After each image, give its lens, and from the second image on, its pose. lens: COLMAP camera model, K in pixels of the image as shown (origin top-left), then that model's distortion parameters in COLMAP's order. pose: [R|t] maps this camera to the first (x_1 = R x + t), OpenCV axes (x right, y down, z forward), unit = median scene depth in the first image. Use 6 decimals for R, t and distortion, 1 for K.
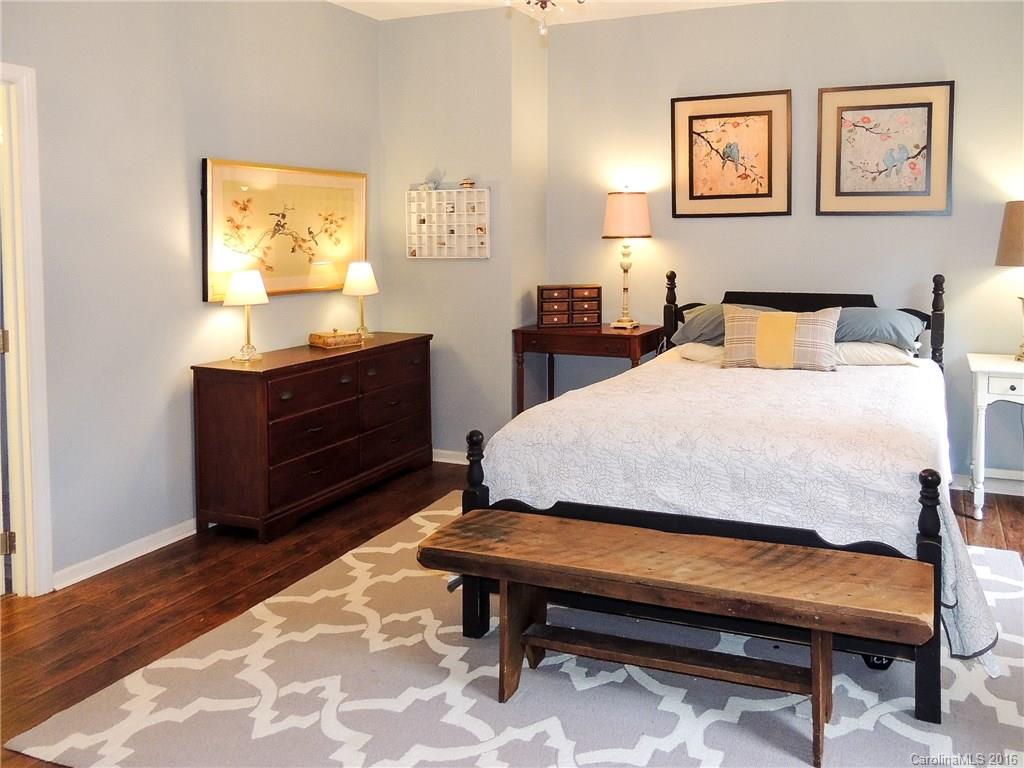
lens RADIAL K [[703.1, 0, 512.3], [0, 703.1, 338.8], [0, 0, 1]] dist [0.000095, -0.000430]
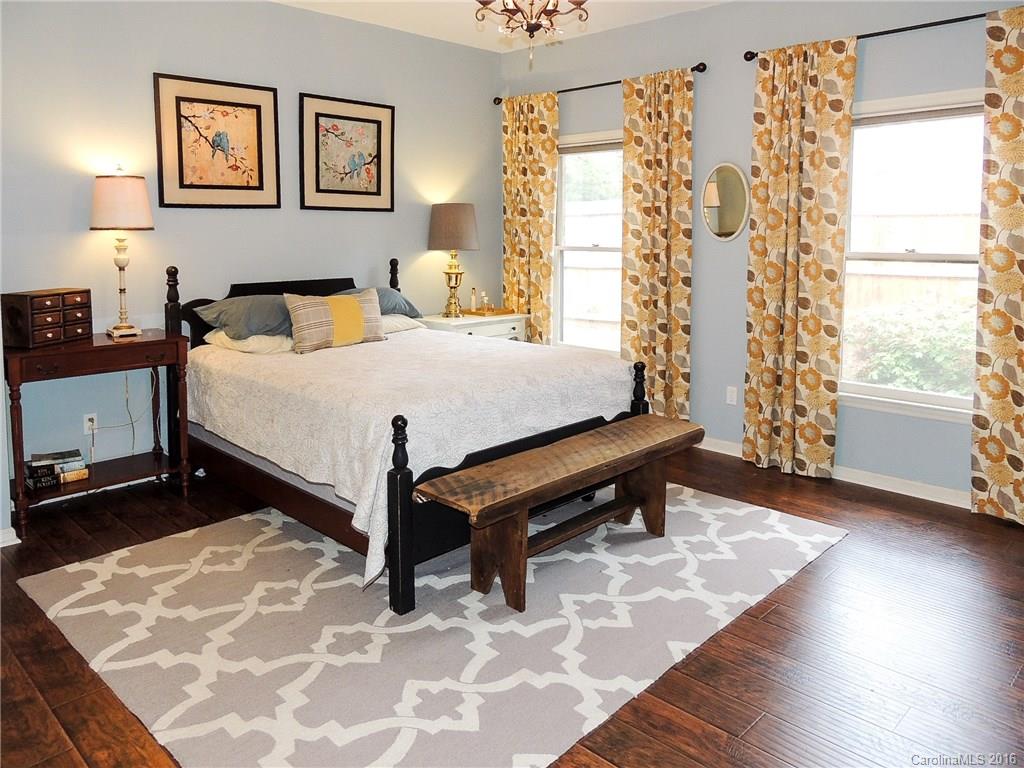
lens RADIAL K [[741.9, 0, 512.0], [0, 741.9, 384.0], [0, 0, 1]] dist [0.008118, 0.005109]
pose [[0.441969, -0.182109, 0.878351, -0.510383], [0.130339, 0.981822, 0.137977, -0.024106], [-0.887511, 0.053502, 0.457671, 0.190864]]
